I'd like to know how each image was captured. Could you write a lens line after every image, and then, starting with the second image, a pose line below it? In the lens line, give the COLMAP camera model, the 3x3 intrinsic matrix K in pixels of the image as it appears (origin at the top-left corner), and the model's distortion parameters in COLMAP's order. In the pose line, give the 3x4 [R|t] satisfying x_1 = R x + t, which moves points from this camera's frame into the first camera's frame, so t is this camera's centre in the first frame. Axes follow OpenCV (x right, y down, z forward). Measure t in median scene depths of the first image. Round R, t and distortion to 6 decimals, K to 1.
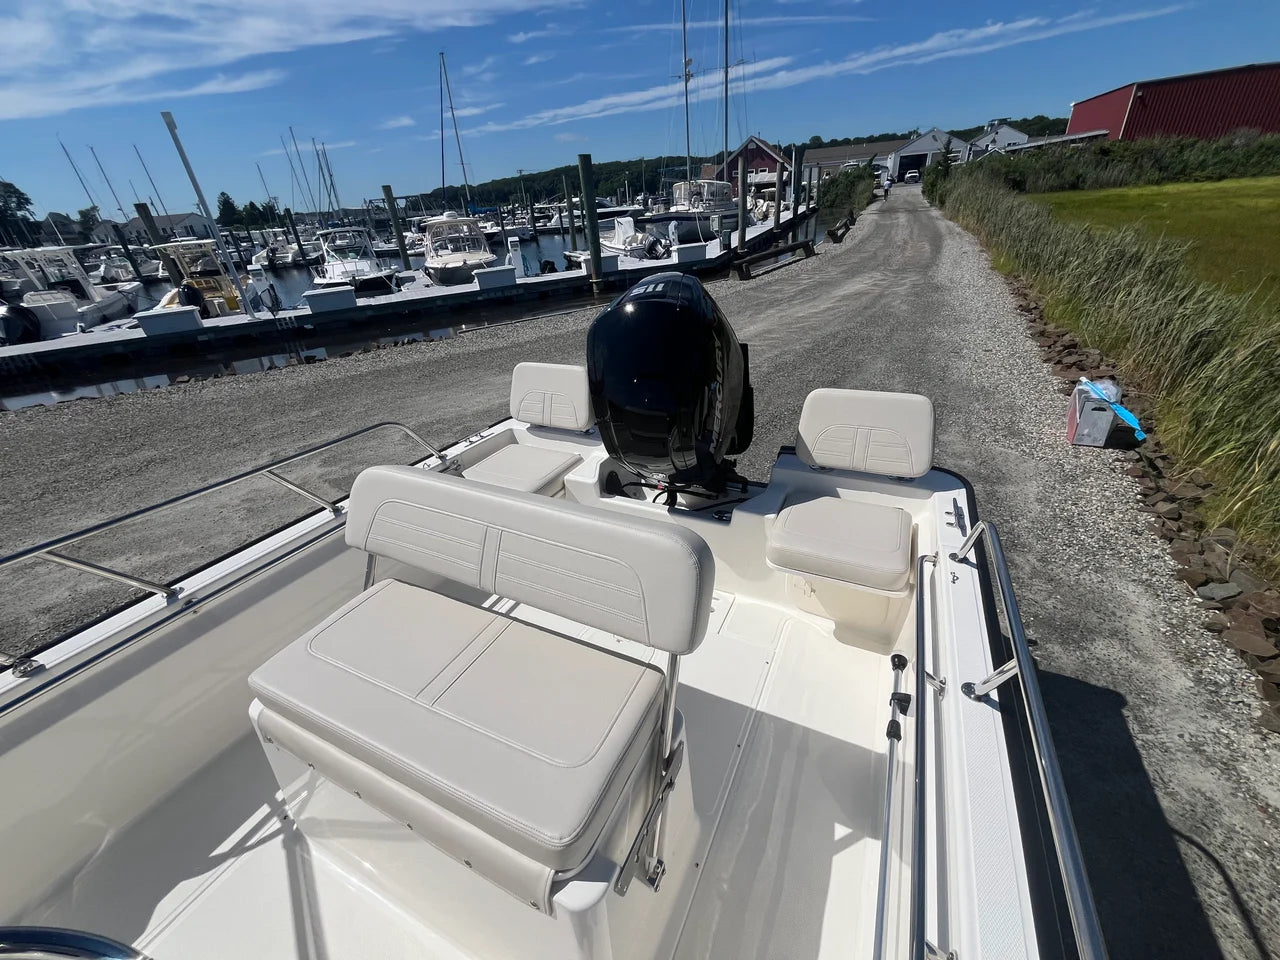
lens RADIAL K [[514.9, 0, 642.9], [0, 514.9, 474.2], [0, 0, 1]] dist [-0.003843, 0.000551]
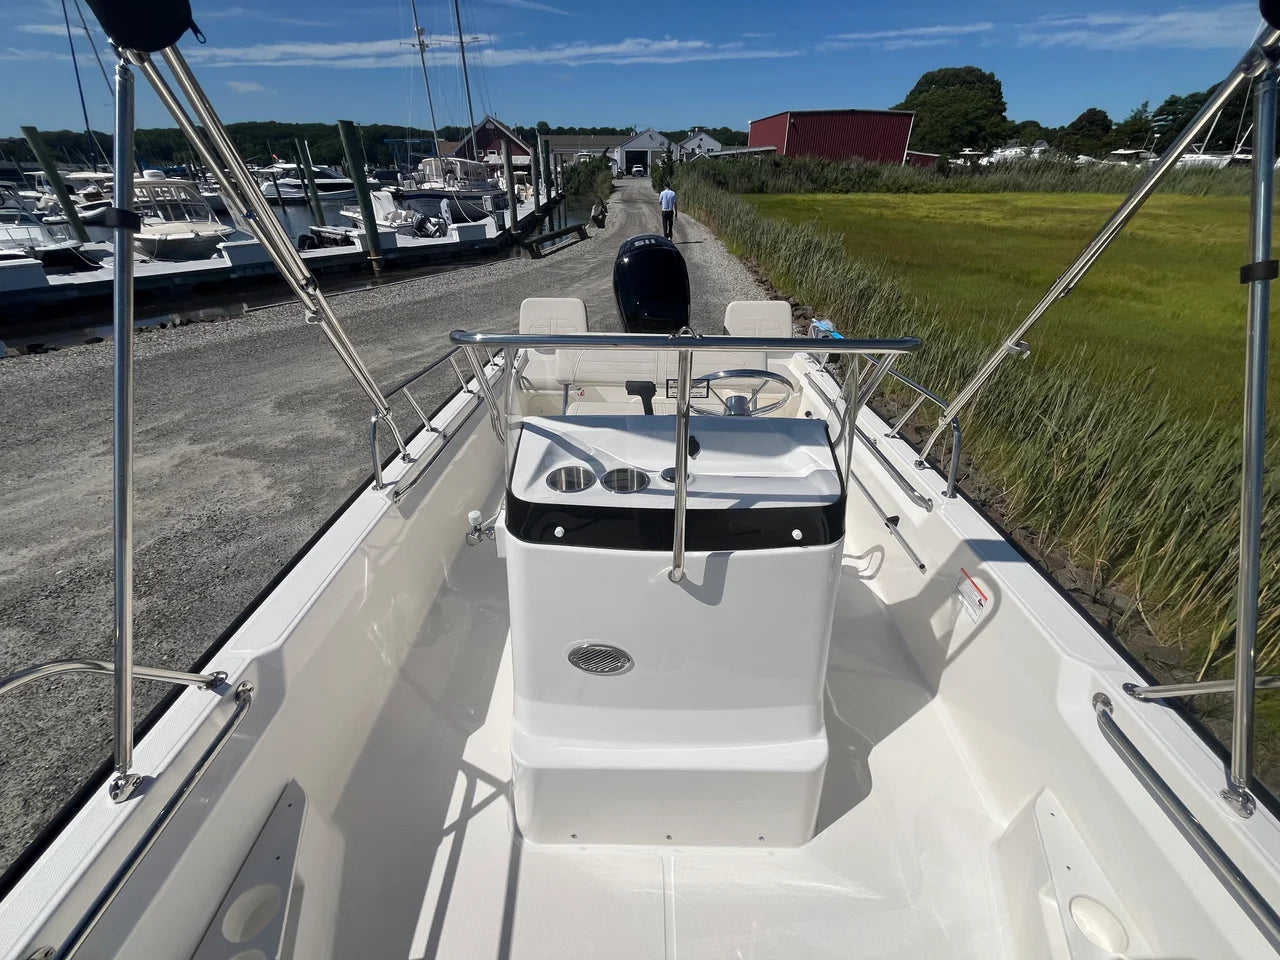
lens RADIAL K [[515.3, 0, 642.1], [0, 515.3, 473.3], [0, 0, 1]] dist [-0.003967, 0.000578]
pose [[0.901669, -0.152008, 0.404828, -0.087592], [0.142132, 0.988344, 0.054543, 0.032386], [-0.408401, 0.008359, 0.912765, -0.058657]]
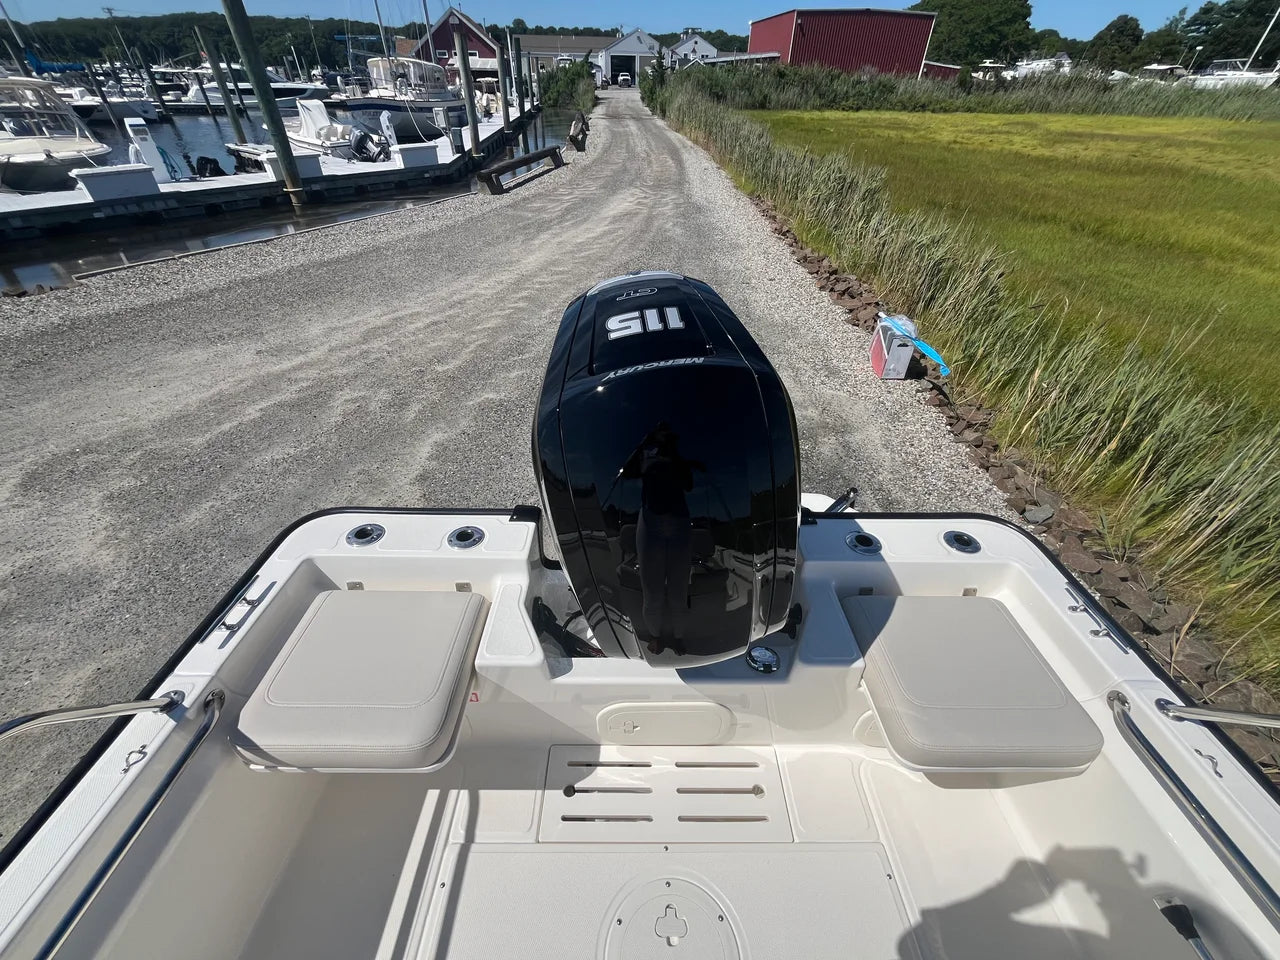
lens RADIAL K [[515.3, 0, 642.1], [0, 515.3, 473.3], [0, 0, 1]] dist [-0.003967, 0.000578]
pose [[0.891755, -0.199883, 0.405980, -0.023192], [0.137809, 0.974499, 0.177087, -0.033745], [-0.431024, -0.101970, 0.896560, 0.061997]]
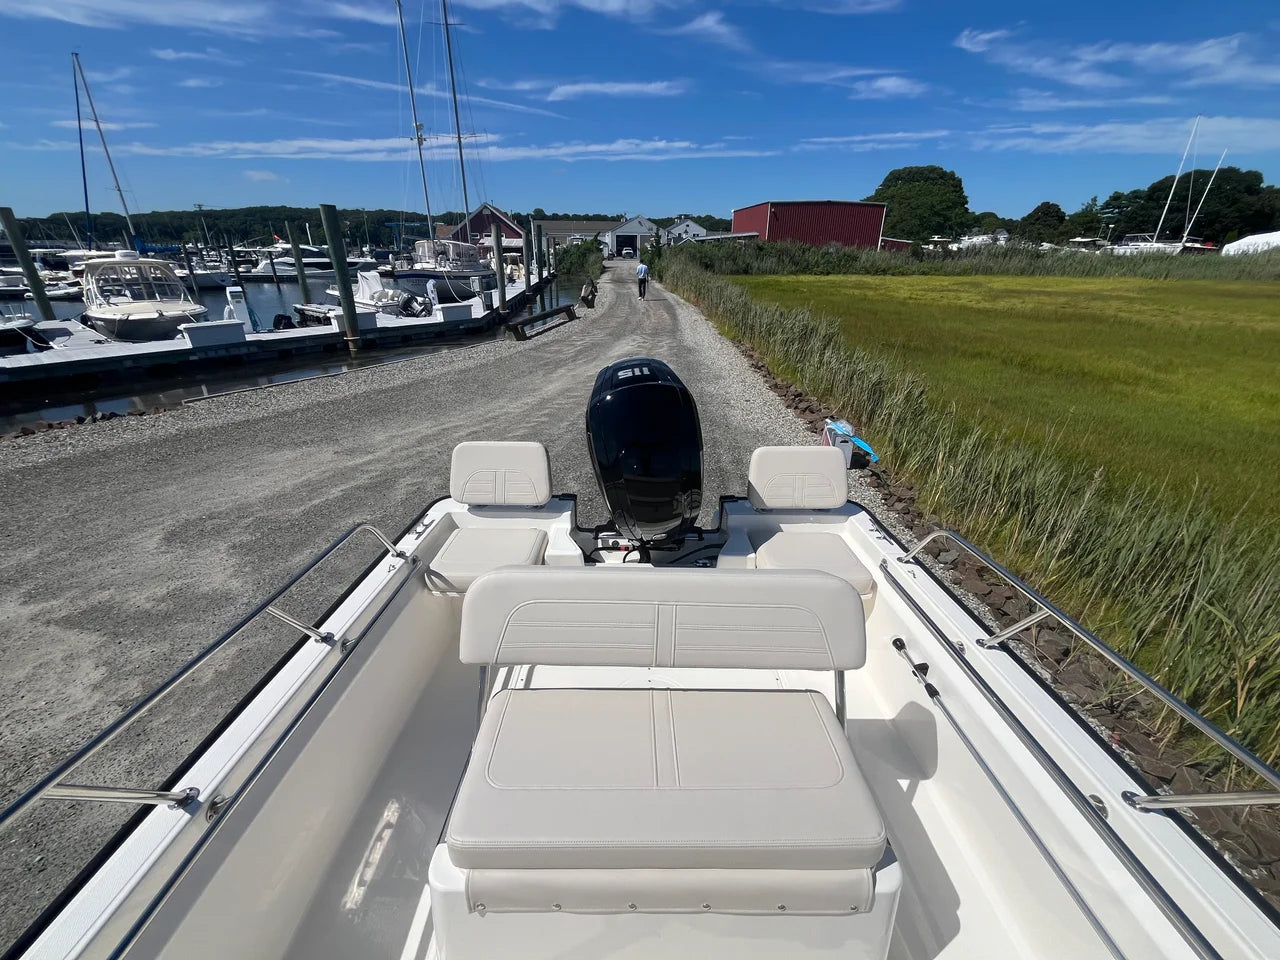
lens RADIAL K [[515.3, 0, 642.1], [0, 515.3, 473.3], [0, 0, 1]] dist [-0.003967, 0.000578]
pose [[0.893053, -0.100128, 0.438669, -0.053747], [0.143950, 0.987266, -0.067709, -0.006983], [-0.426304, 0.123614, 0.896094, 0.001233]]
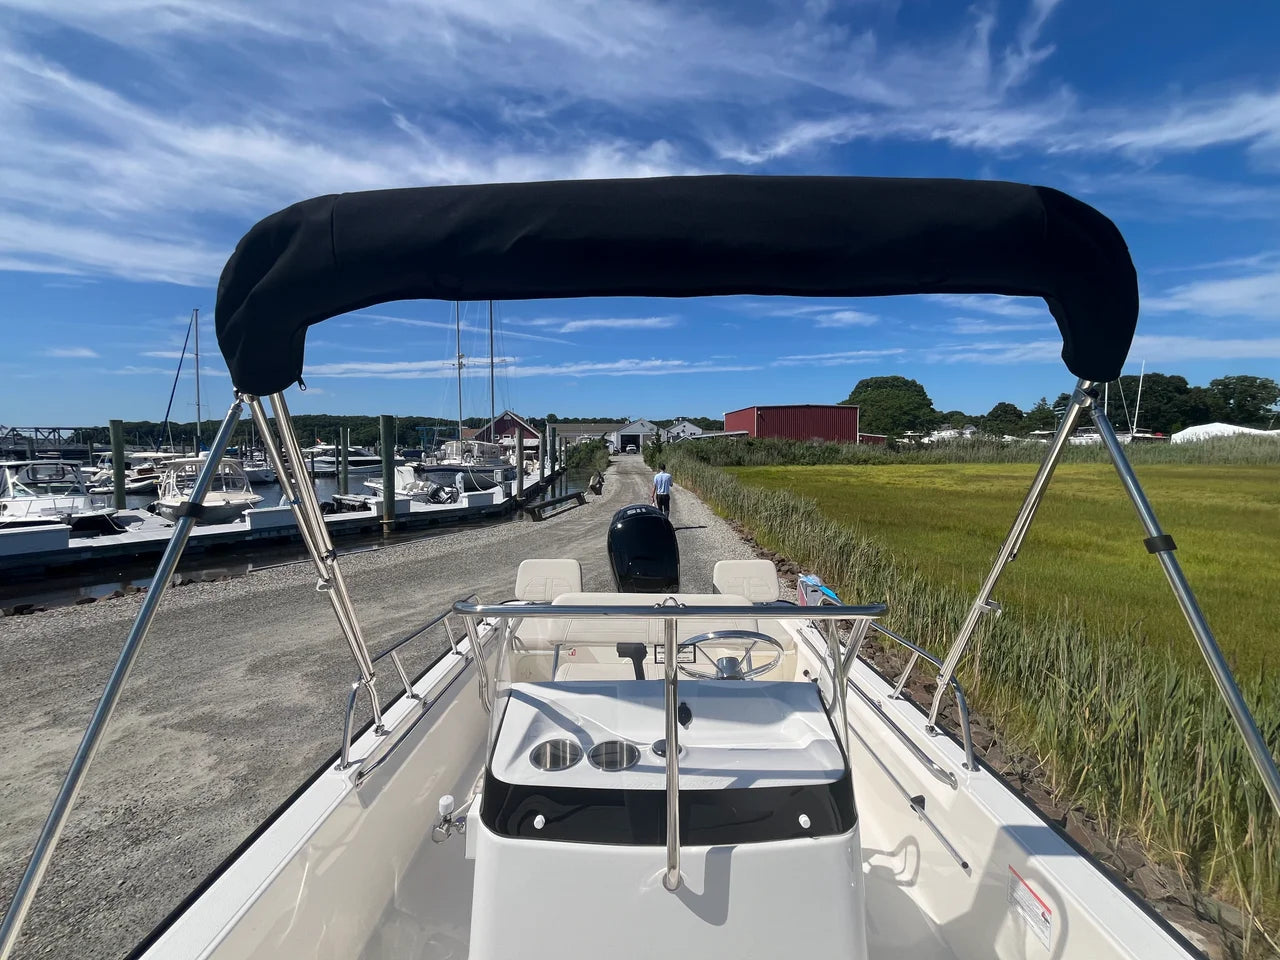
lens RADIAL K [[515.3, 0, 642.1], [0, 515.3, 473.3], [0, 0, 1]] dist [-0.003967, 0.000578]
pose [[0.896114, 0.048099, 0.441209, -0.088836], [0.153510, 0.899161, -0.409810, 0.031981], [-0.416430, 0.434966, 0.798367, -0.062950]]
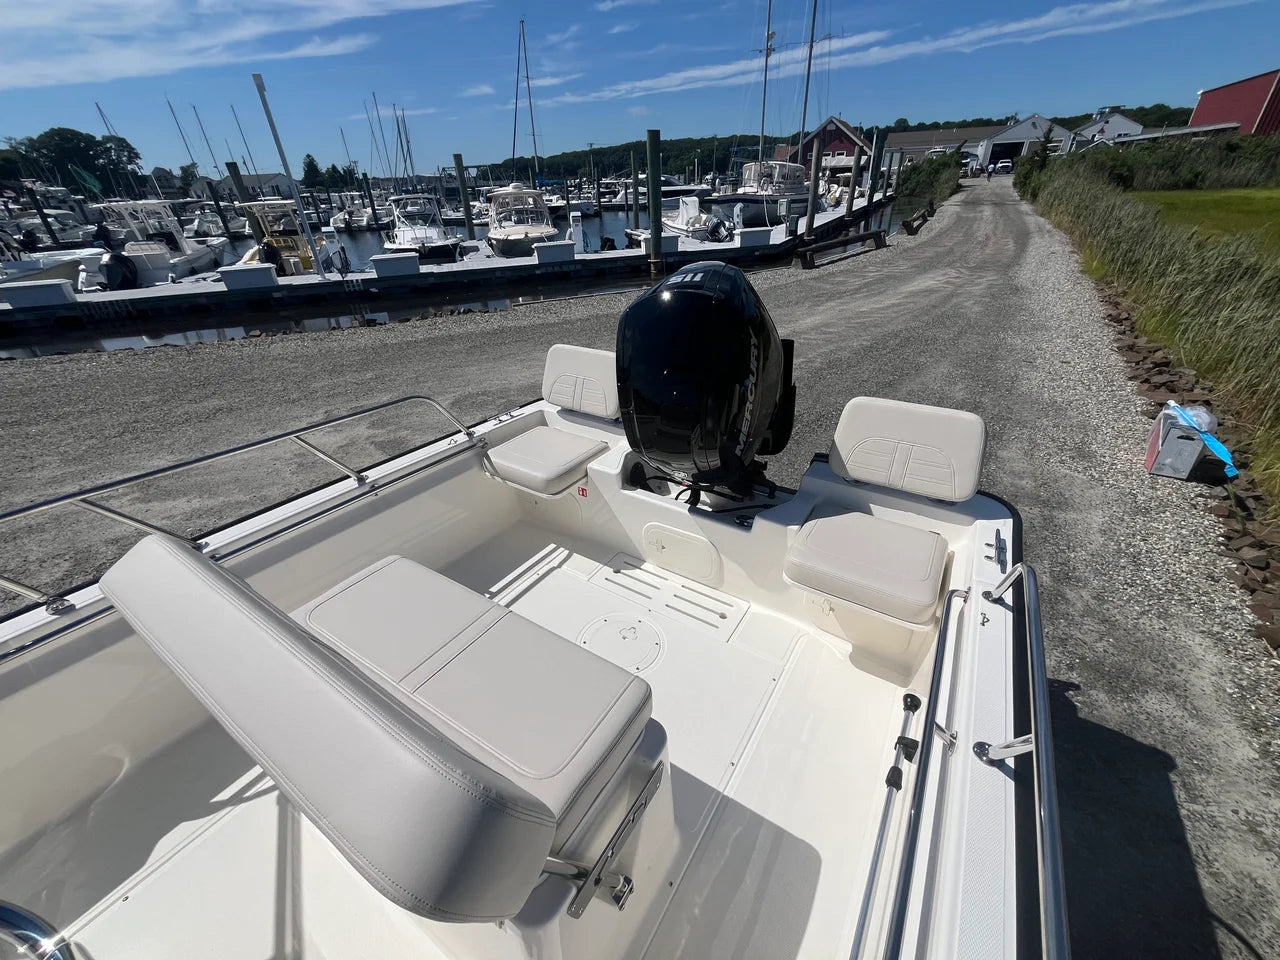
lens RADIAL K [[515.3, 0, 642.1], [0, 515.3, 473.3], [0, 0, 1]] dist [-0.003967, 0.000578]
pose [[0.992409, 0.090571, -0.083200, 0.004550], [-0.087922, 0.995513, 0.034976, -0.002954], [0.085994, -0.027396, 0.995919, 0.003700]]
